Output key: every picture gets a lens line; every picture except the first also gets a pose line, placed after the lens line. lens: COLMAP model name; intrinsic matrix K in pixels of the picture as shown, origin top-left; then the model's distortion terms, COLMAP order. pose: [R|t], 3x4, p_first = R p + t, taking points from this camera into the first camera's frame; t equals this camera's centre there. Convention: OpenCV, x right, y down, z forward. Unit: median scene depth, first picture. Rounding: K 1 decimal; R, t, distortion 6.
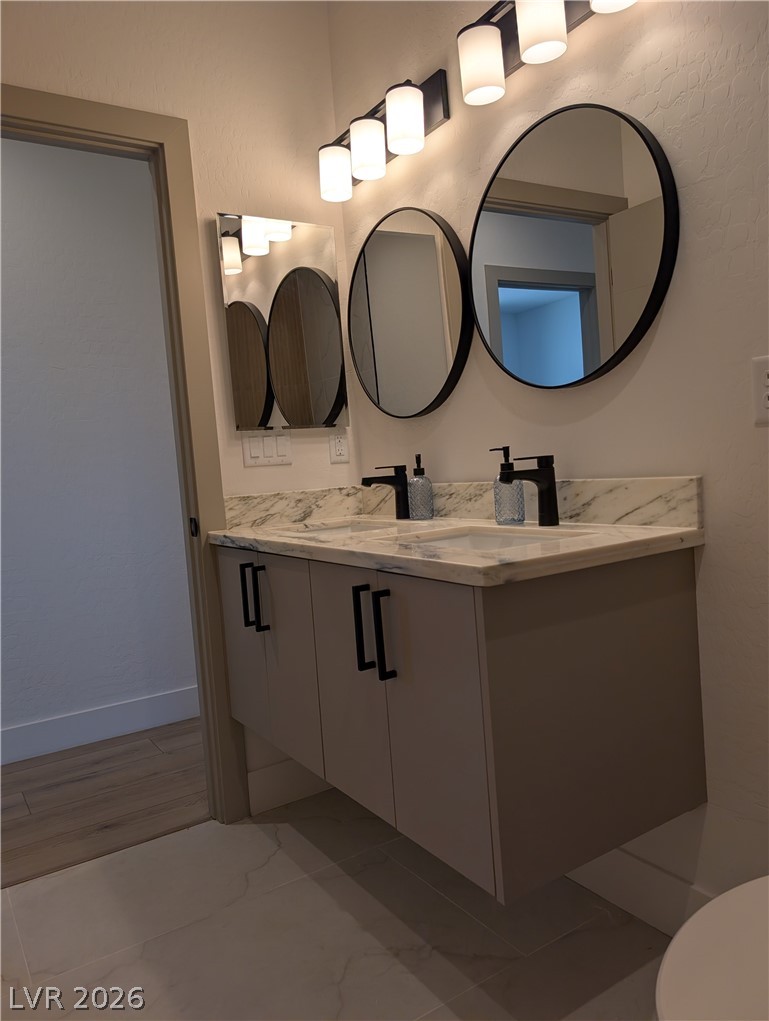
lens RADIAL K [[748.6, 0, 385.6], [0, 748.6, 510.3], [0, 0, 1]] dist [0.038848, -0.035424]
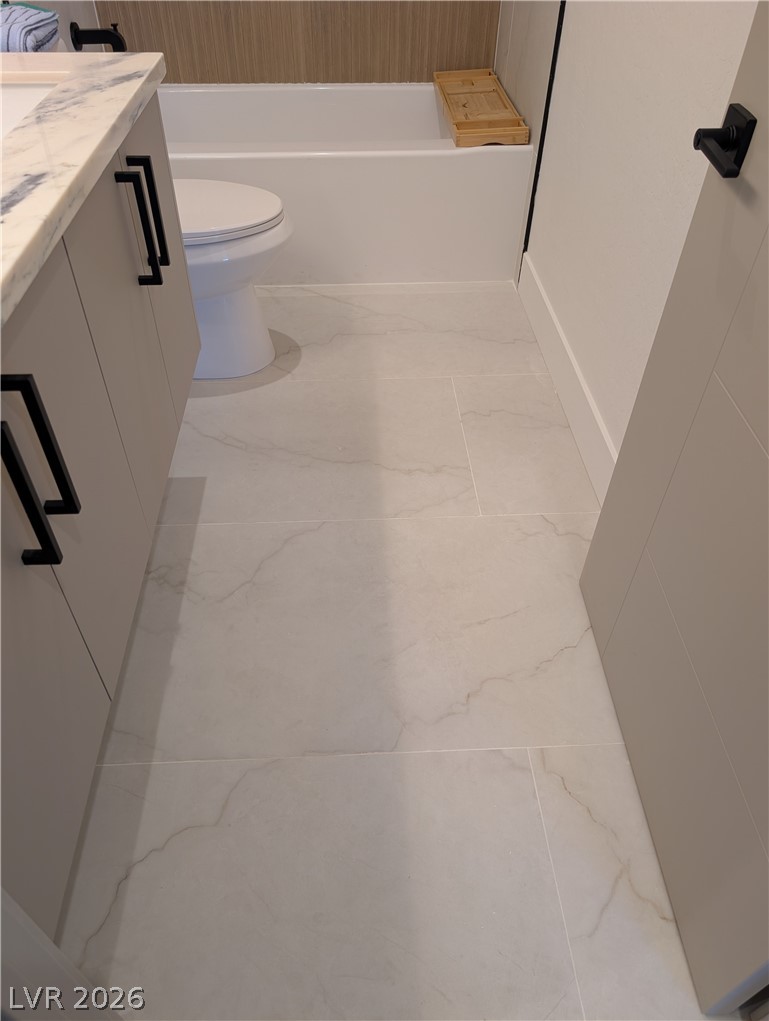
lens RADIAL K [[748.6, 0, 384.5], [0, 748.6, 519.4], [0, 0, 1]] dist [0.038848, -0.035424]
pose [[-0.867507, -0.291813, 0.402837, -0.508576], [0.082983, 0.713595, 0.695627, -0.116679], [-0.490455, 0.636889, -0.594833, 1.213006]]
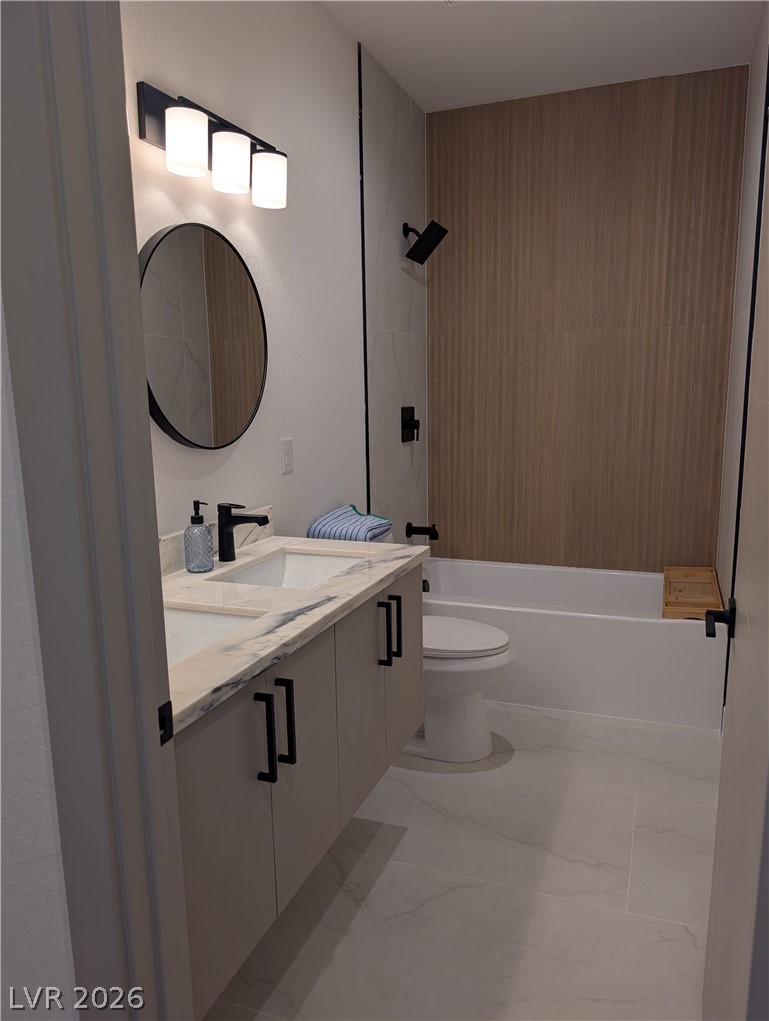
lens RADIAL K [[748.6, 0, 392.0], [0, 748.6, 521.5], [0, 0, 1]] dist [0.038848, -0.035424]
pose [[-0.601037, -0.062260, 0.796792, -0.840598], [0.105827, 0.981983, 0.156558, -0.188280], [-0.792184, 0.178419, -0.583620, 1.365648]]
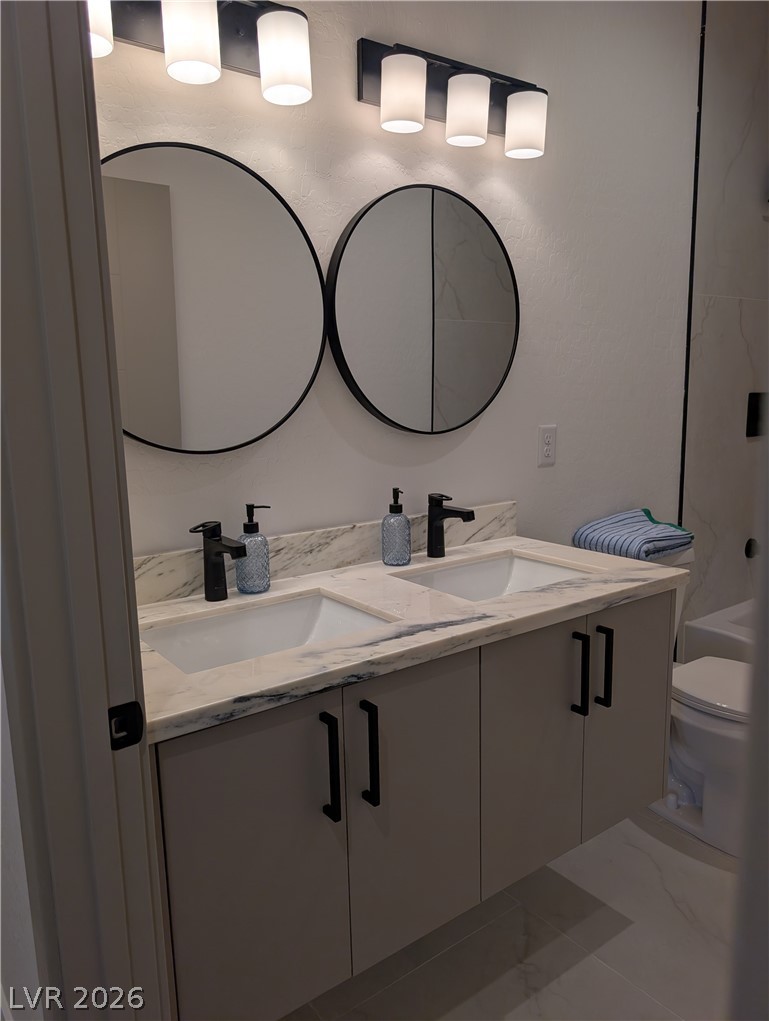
lens RADIAL K [[748.6, 0, 378.6], [0, 748.6, 513.4], [0, 0, 1]] dist [0.038848, -0.035424]
pose [[-0.075284, -0.093050, 0.992811, -0.799633], [0.084079, 0.991499, 0.099303, -0.146953], [-0.993611, 0.090950, -0.066821, 1.055811]]
